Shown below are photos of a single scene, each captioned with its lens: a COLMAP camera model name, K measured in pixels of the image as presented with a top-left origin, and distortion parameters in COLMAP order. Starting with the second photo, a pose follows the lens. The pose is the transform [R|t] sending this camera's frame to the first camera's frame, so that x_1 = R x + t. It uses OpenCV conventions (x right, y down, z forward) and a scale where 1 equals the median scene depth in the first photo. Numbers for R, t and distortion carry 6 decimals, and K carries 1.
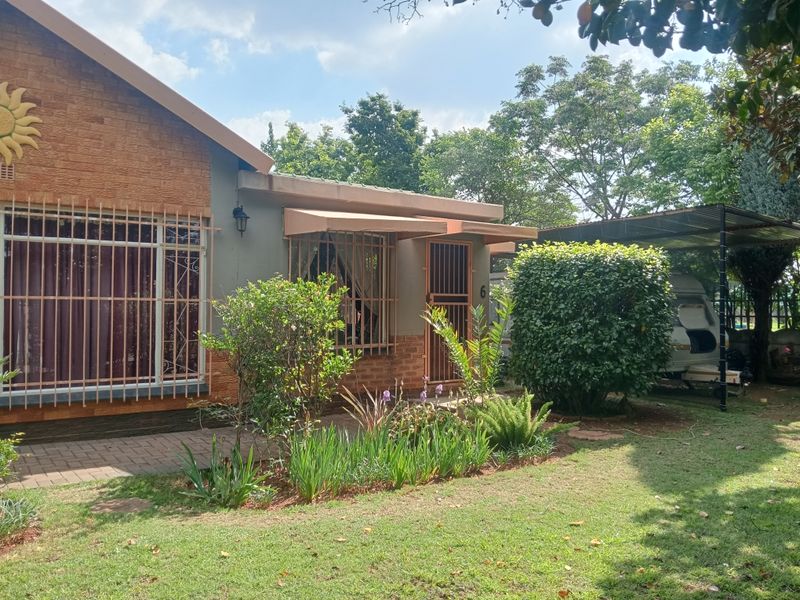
lens RADIAL K [[726.2, 0, 433.7], [0, 726.2, 298.4], [0, 0, 1]] dist [0.253146, -0.290410]
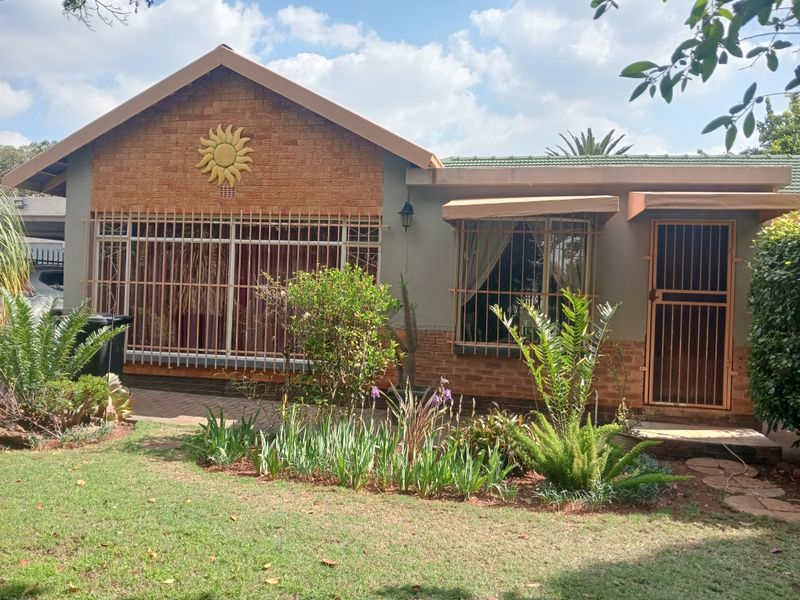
lens RADIAL K [[726.2, 0, 433.7], [0, 726.2, 298.4], [0, 0, 1]] dist [0.253146, -0.290410]
pose [[0.634370, 0.014847, -0.772887, 0.605540], [-0.022975, 0.999736, 0.000347, 0.010457], [0.772688, 0.017537, 0.634544, 0.404959]]
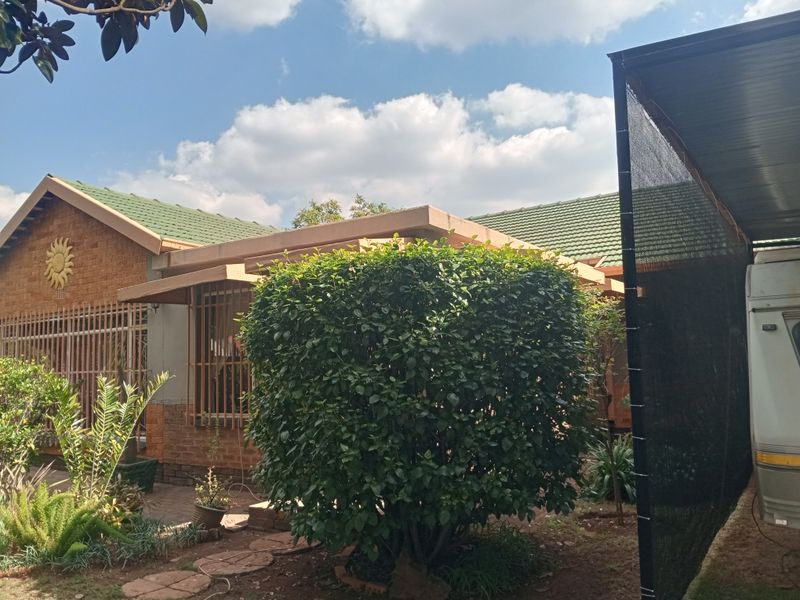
lens RADIAL K [[726.2, 0, 433.7], [0, 726.2, 298.4], [0, 0, 1]] dist [0.253146, -0.290410]
pose [[0.254504, -0.103337, -0.961535, 1.021065], [0.035504, 0.994603, -0.097494, 0.022333], [0.966420, -0.009326, 0.256799, 1.198889]]
